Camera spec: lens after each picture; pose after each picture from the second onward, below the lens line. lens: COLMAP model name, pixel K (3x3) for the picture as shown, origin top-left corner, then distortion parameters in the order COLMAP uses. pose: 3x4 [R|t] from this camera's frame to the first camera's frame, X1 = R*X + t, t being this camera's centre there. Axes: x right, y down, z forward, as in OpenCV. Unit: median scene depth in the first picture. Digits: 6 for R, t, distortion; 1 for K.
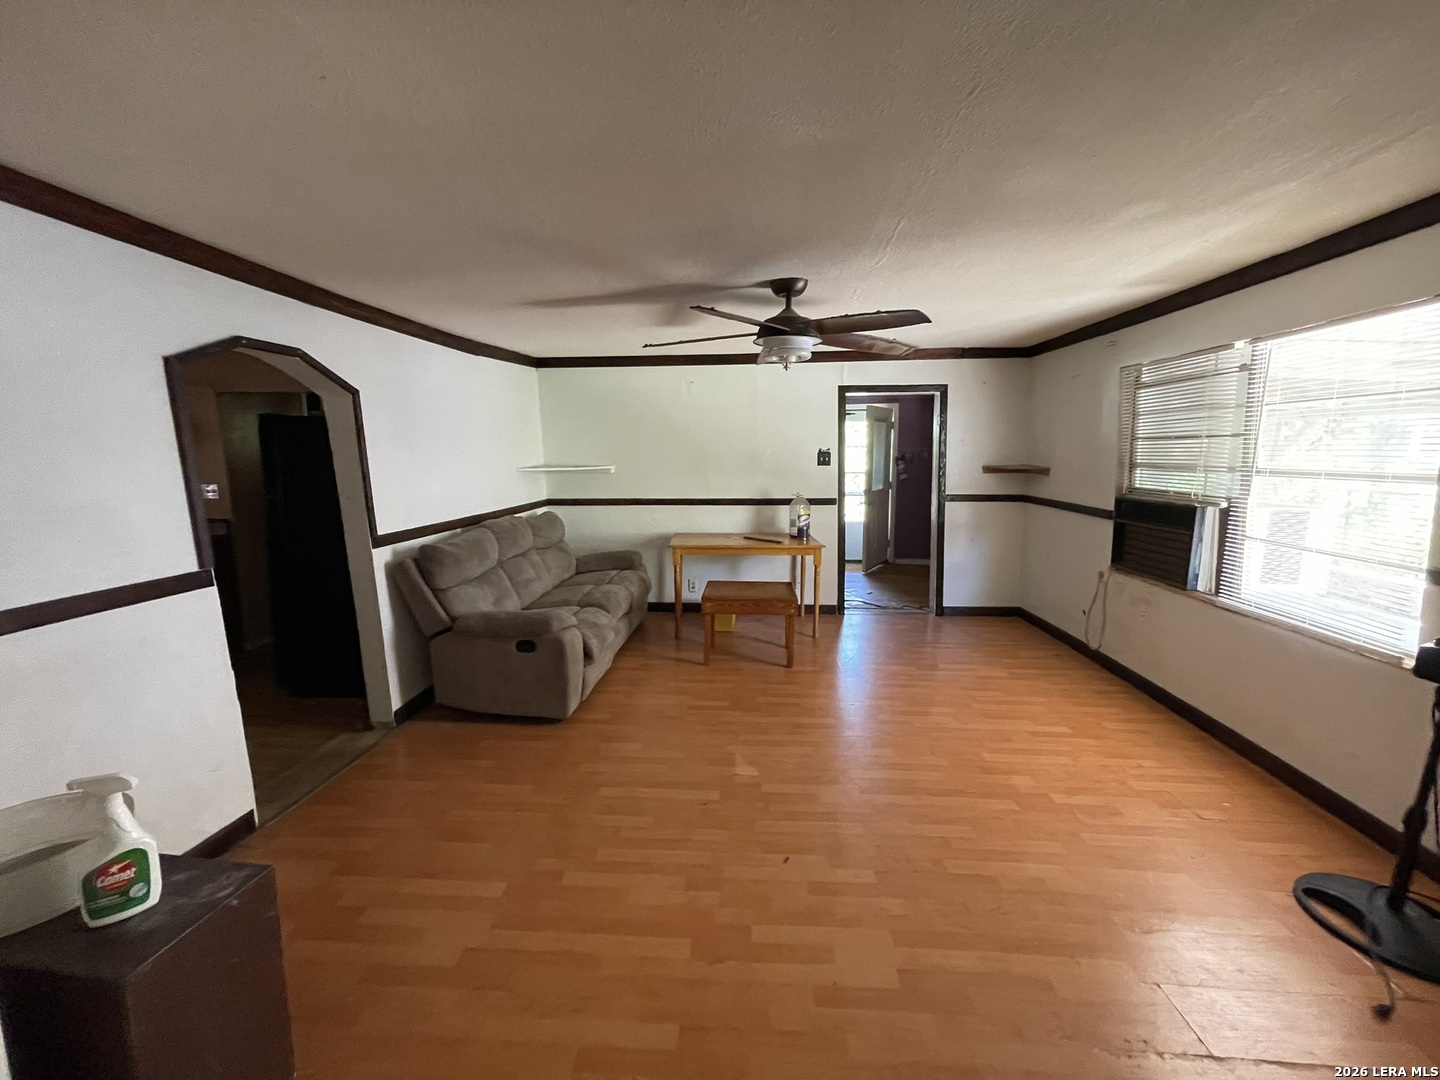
lens RADIAL K [[579.8, 0, 717.7], [0, 579.8, 537.7], [0, 0, 1]] dist [-0.000885, -0.000316]
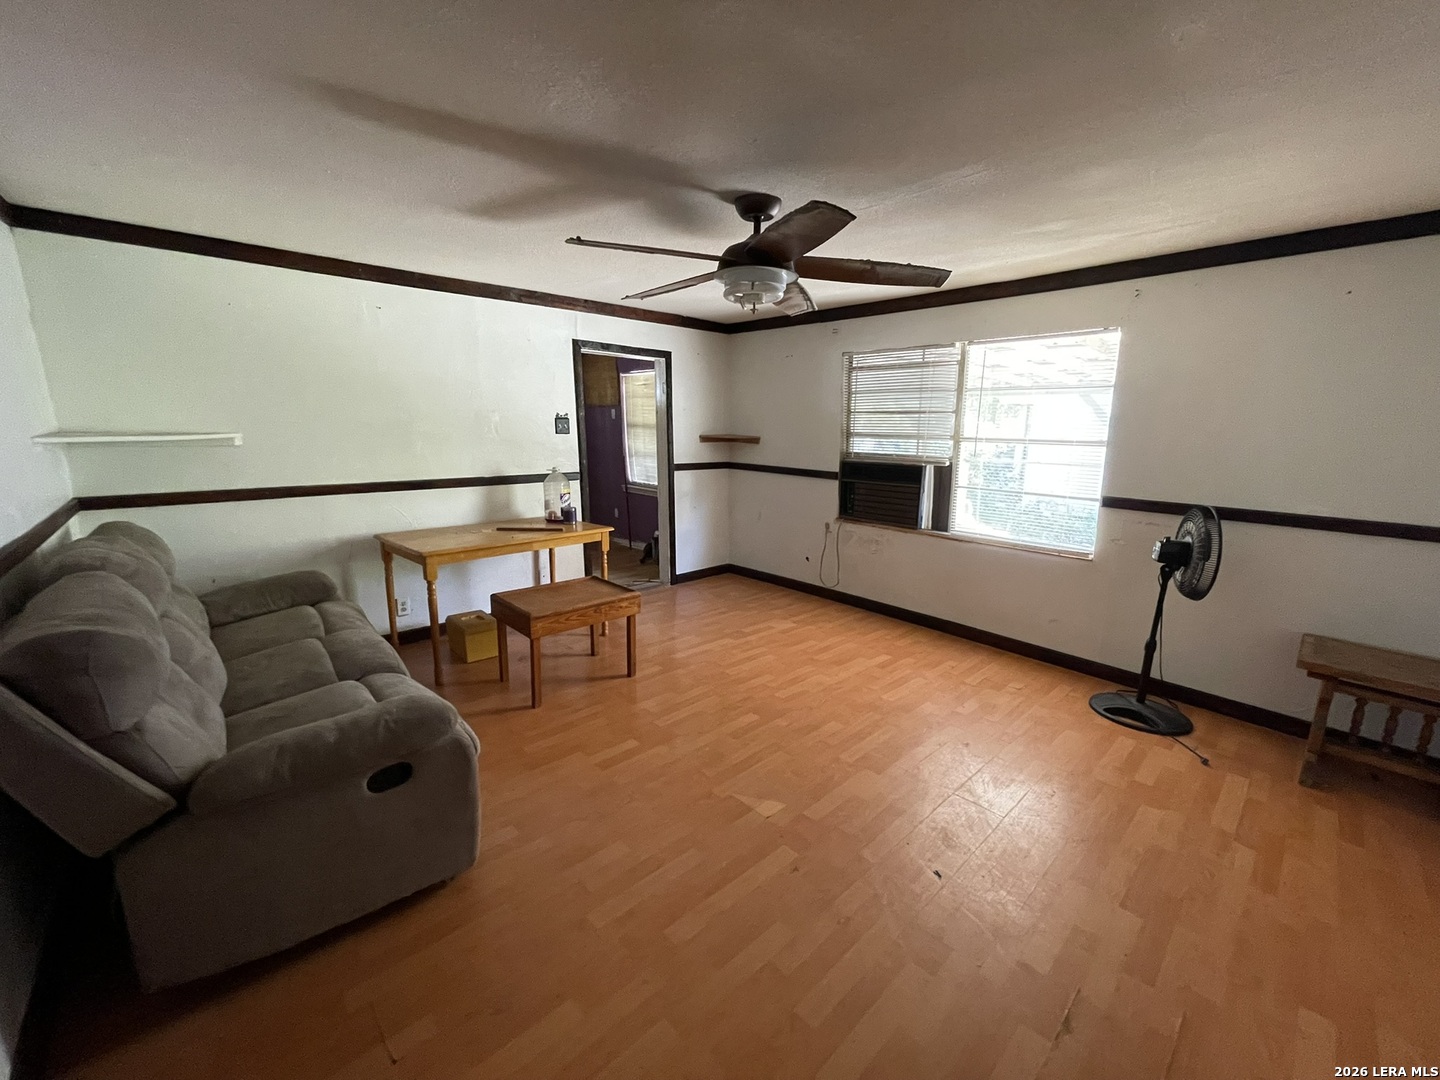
lens RADIAL K [[579.7, 0, 715.7], [0, 579.7, 535.8], [0, 0, 1]] dist [-0.001196, 0.000274]
pose [[0.692305, -0.120867, 0.711411, -0.374318], [0.087175, 0.992661, 0.083817, -0.037757], [-0.716320, 0.003991, 0.697761, 0.333943]]
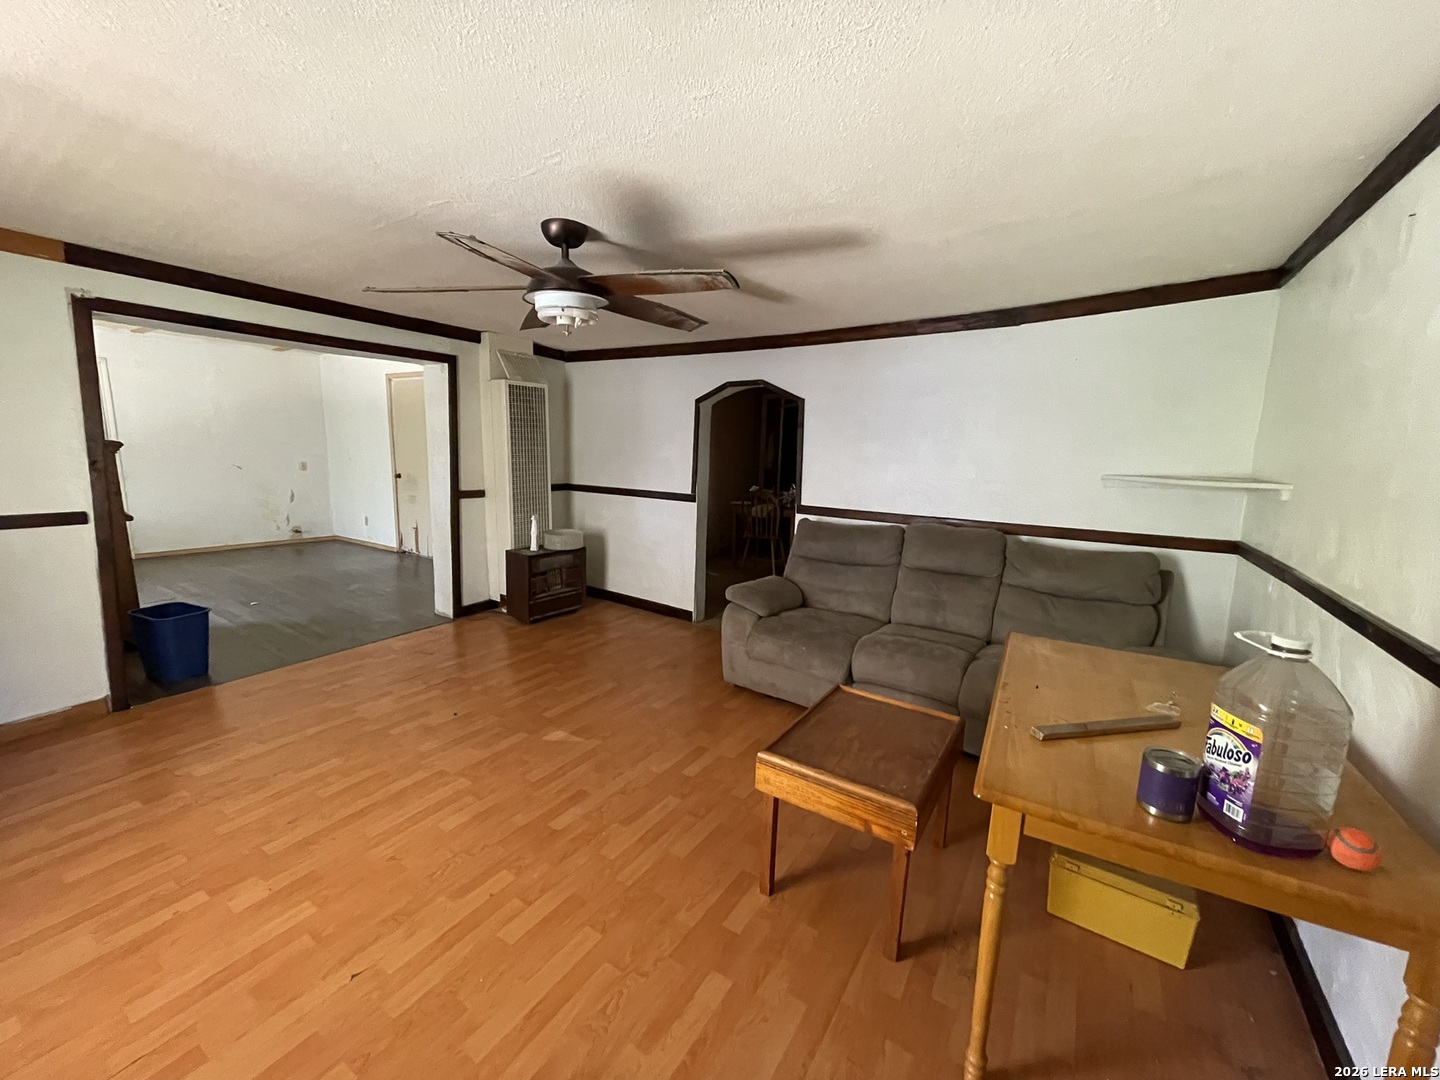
lens RADIAL K [[579.8, 0, 717.7], [0, 579.8, 537.7], [0, 0, 1]] dist [-0.000885, -0.000316]
pose [[-0.489596, 0.124167, -0.863063, 0.538110], [-0.151872, 0.962536, 0.224632, -0.160741], [0.858621, 0.241054, -0.452396, 1.143452]]
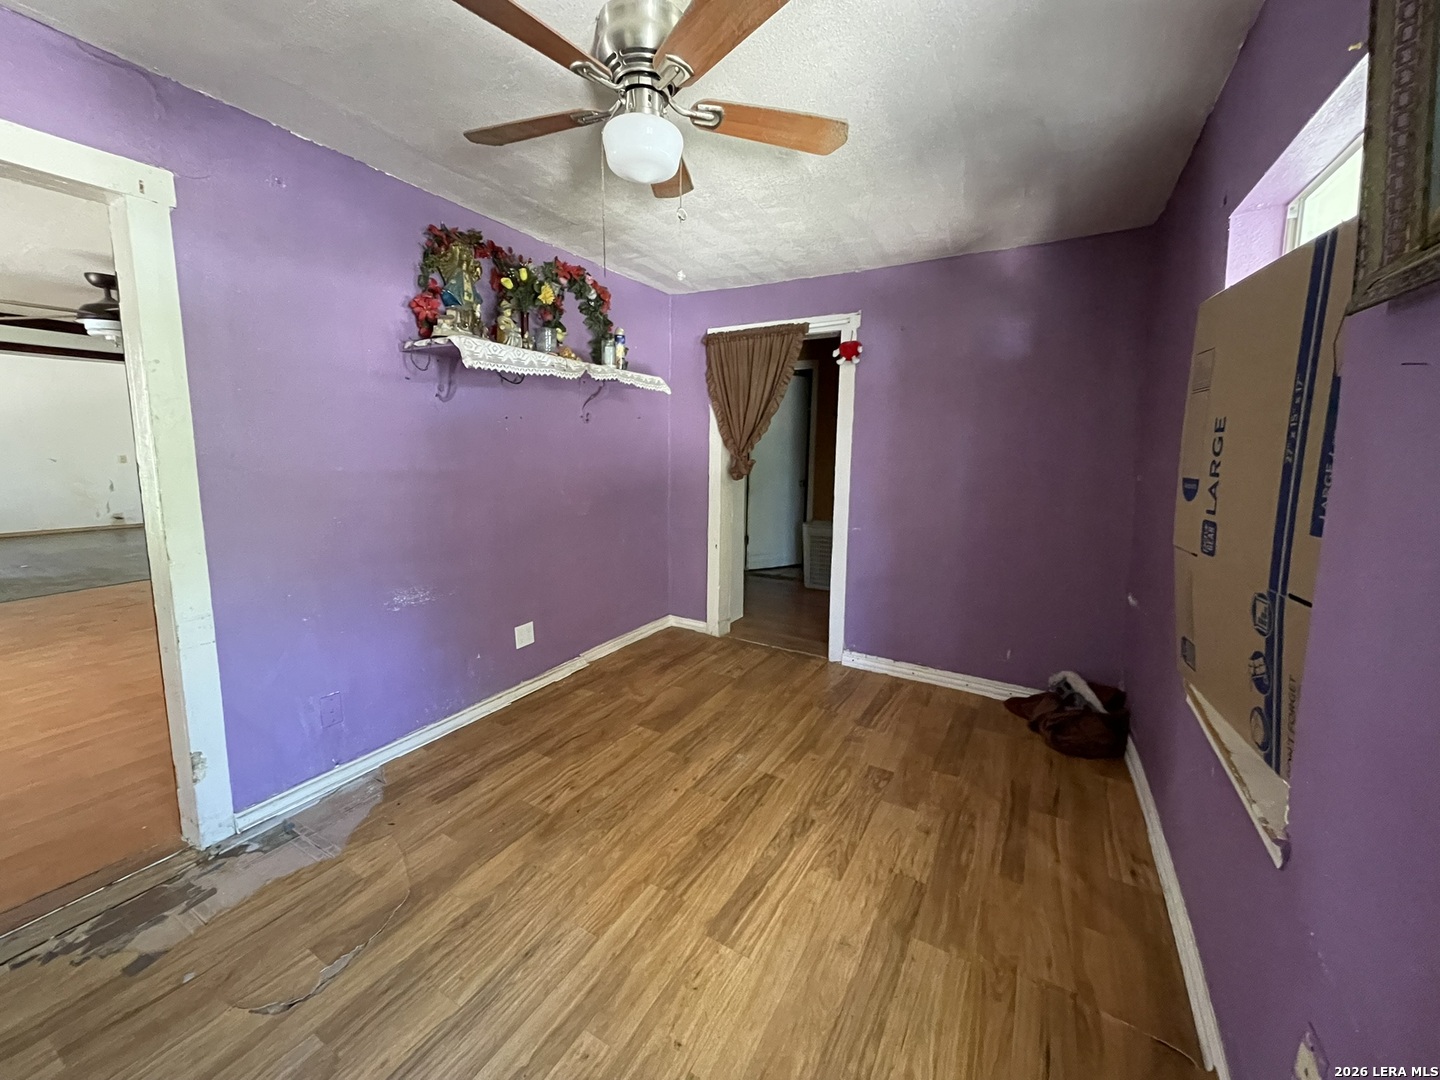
lens RADIAL K [[581.7, 0, 715.7], [0, 581.7, 535.5], [0, 0, 1]] dist [-0.001277, -0.000165]
pose [[-0.435503, 0.137533, -0.889619, 0.516861], [-0.135673, 0.966943, 0.215904, -0.238982], [0.889904, 0.214724, -0.402447, 1.934604]]
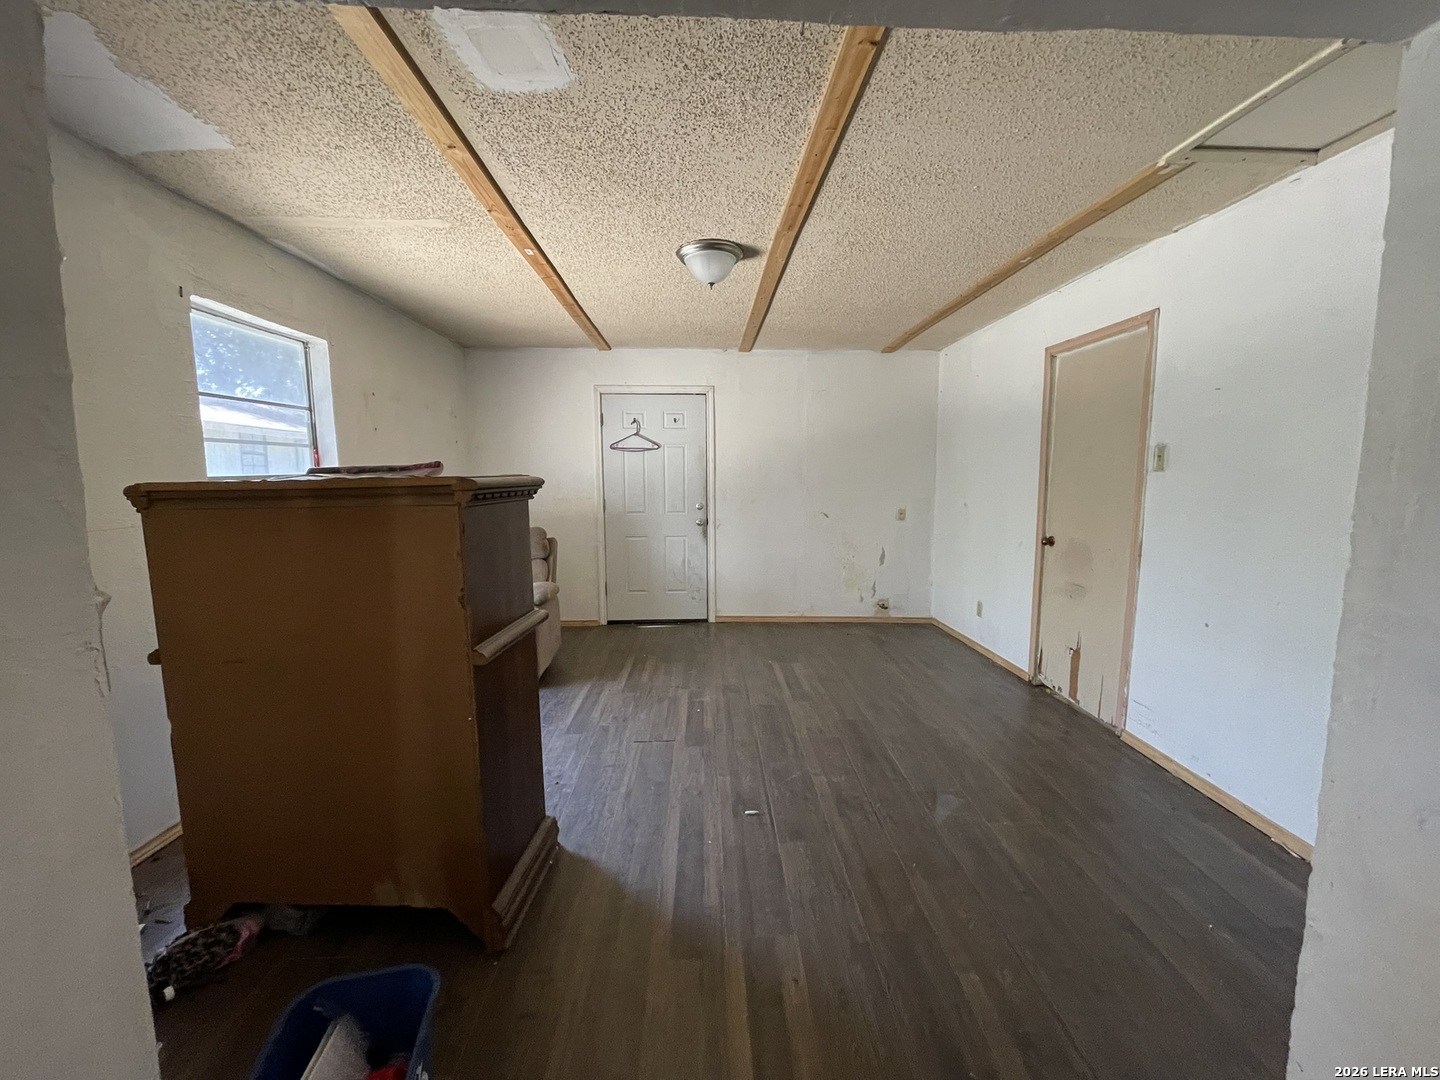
lens RADIAL K [[575.0, 0, 719.4], [0, 575.0, 535.3], [0, 0, 1]] dist [0.001635, -0.000160]
pose [[-0.994748, 0.012481, -0.101593, 0.062126], [-0.012895, 0.969348, 0.245351, -0.017635], [0.101541, 0.245373, -0.964096, 0.261130]]
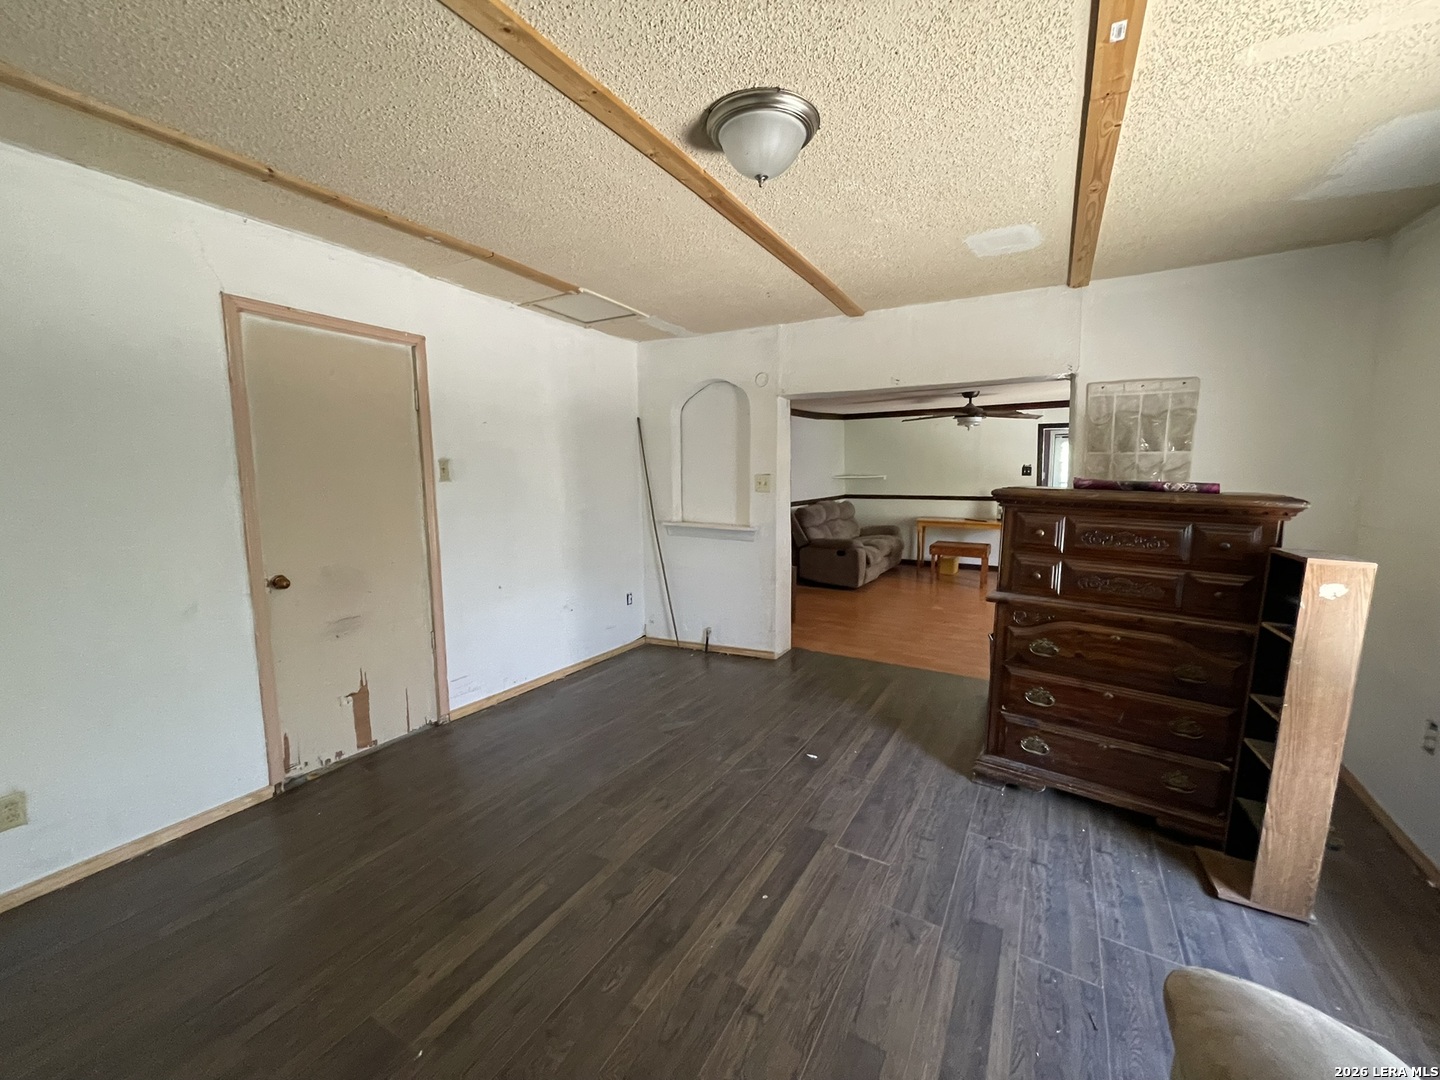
lens RADIAL K [[579.8, 0, 717.7], [0, 579.8, 537.7], [0, 0, 1]] dist [-0.000885, -0.000316]
pose [[0.897255, 0.050972, -0.438560, 0.177207], [-0.061351, 0.998071, -0.009518, 0.139466], [0.437228, 0.035446, 0.898652, -0.977865]]
